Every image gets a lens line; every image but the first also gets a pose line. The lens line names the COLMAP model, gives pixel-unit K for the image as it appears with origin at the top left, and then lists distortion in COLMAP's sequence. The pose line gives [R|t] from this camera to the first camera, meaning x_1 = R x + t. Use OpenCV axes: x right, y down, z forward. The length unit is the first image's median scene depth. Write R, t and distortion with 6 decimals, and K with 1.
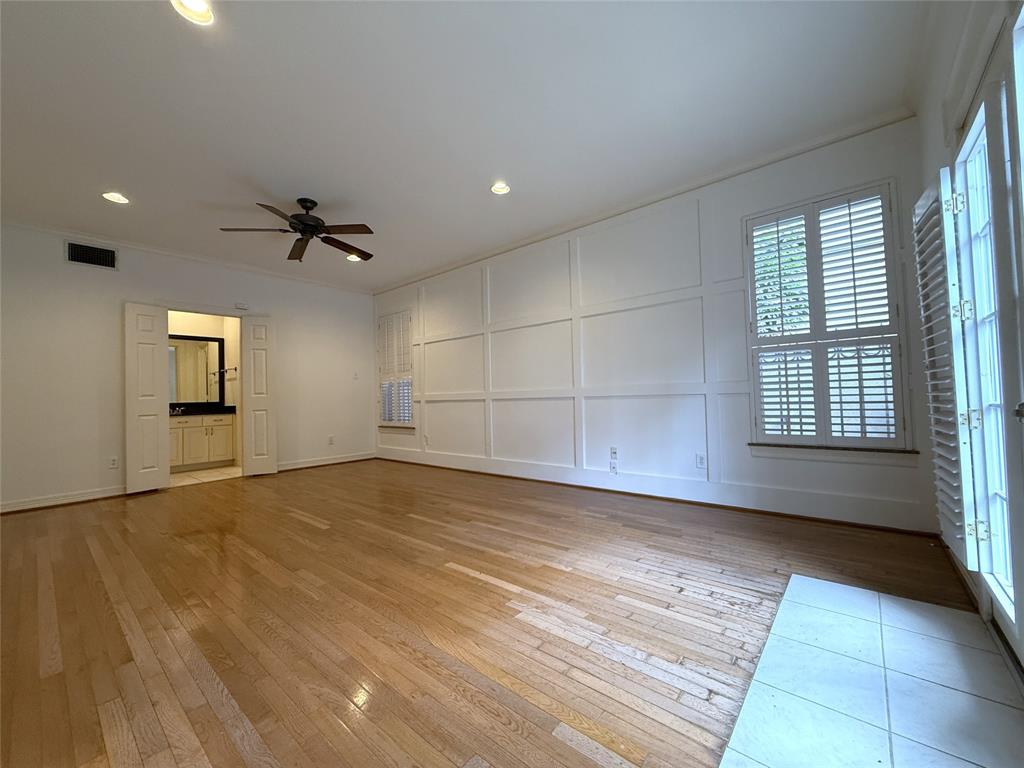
lens RADIAL K [[408.8, 0, 510.6], [0, 408.8, 385.4], [0, 0, 1]] dist [-0.001428, 0.000096]
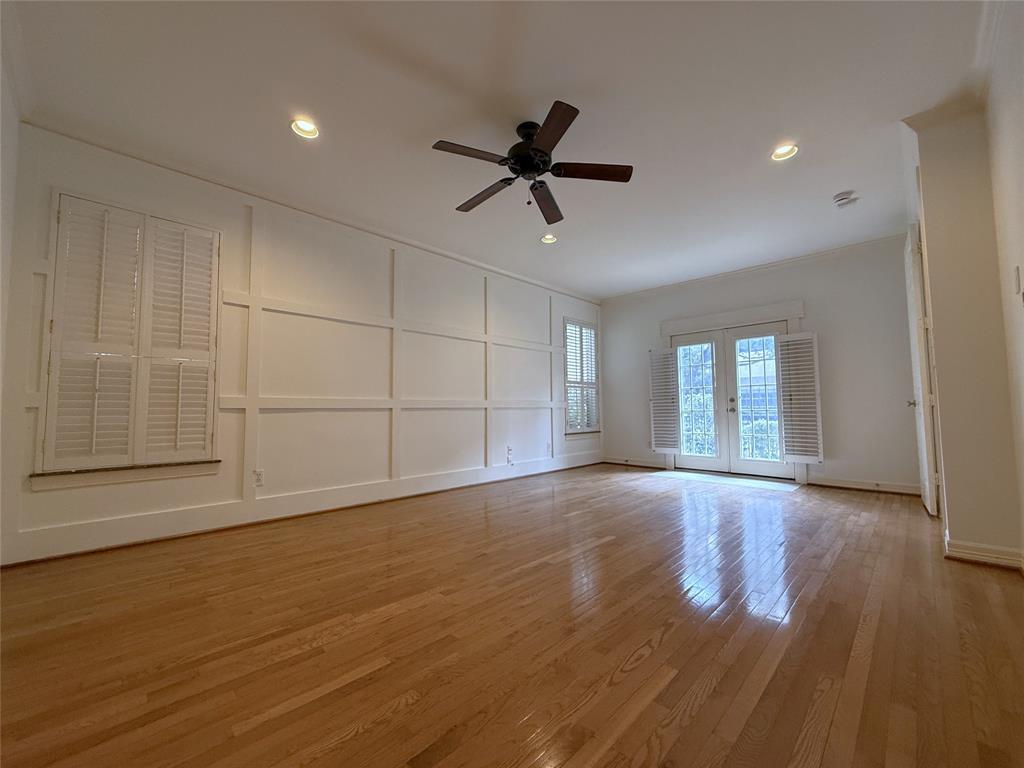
lens RADIAL K [[408.8, 0, 510.6], [0, 408.8, 385.4], [0, 0, 1]] dist [-0.001428, 0.000096]
pose [[0.077008, 0.087576, 0.993177, -1.022080], [-0.021880, 0.996043, -0.086132, 0.063866], [-0.996790, -0.015098, 0.078620, 0.833208]]
